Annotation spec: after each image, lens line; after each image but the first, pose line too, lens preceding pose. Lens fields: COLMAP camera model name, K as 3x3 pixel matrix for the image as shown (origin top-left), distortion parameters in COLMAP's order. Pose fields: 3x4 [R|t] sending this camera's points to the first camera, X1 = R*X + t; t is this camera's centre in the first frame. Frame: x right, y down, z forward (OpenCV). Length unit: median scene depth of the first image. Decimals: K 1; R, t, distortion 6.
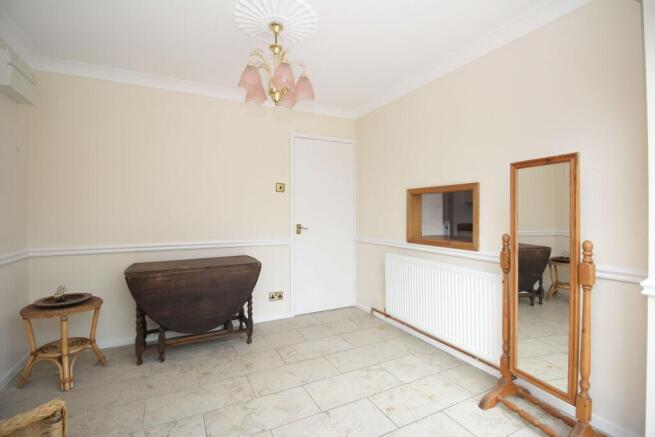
lens RADIAL K [[302.1, 0, 329.2], [0, 302.1, 213.1], [0, 0, 1]] dist [0.013288, -0.024126]
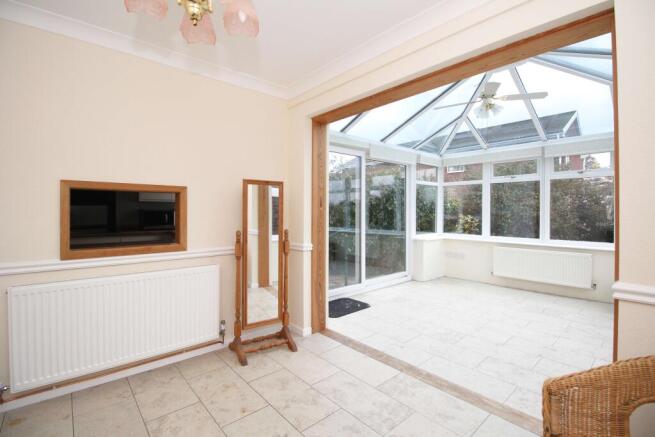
lens RADIAL K [[302.1, 0, 329.2], [0, 302.1, 213.1], [0, 0, 1]] dist [0.013288, -0.024126]
pose [[-0.254936, -0.005625, 0.966942, -0.691856], [-0.002846, 0.999983, 0.005067, -0.013689], [-0.966954, -0.001460, -0.254947, 0.803124]]
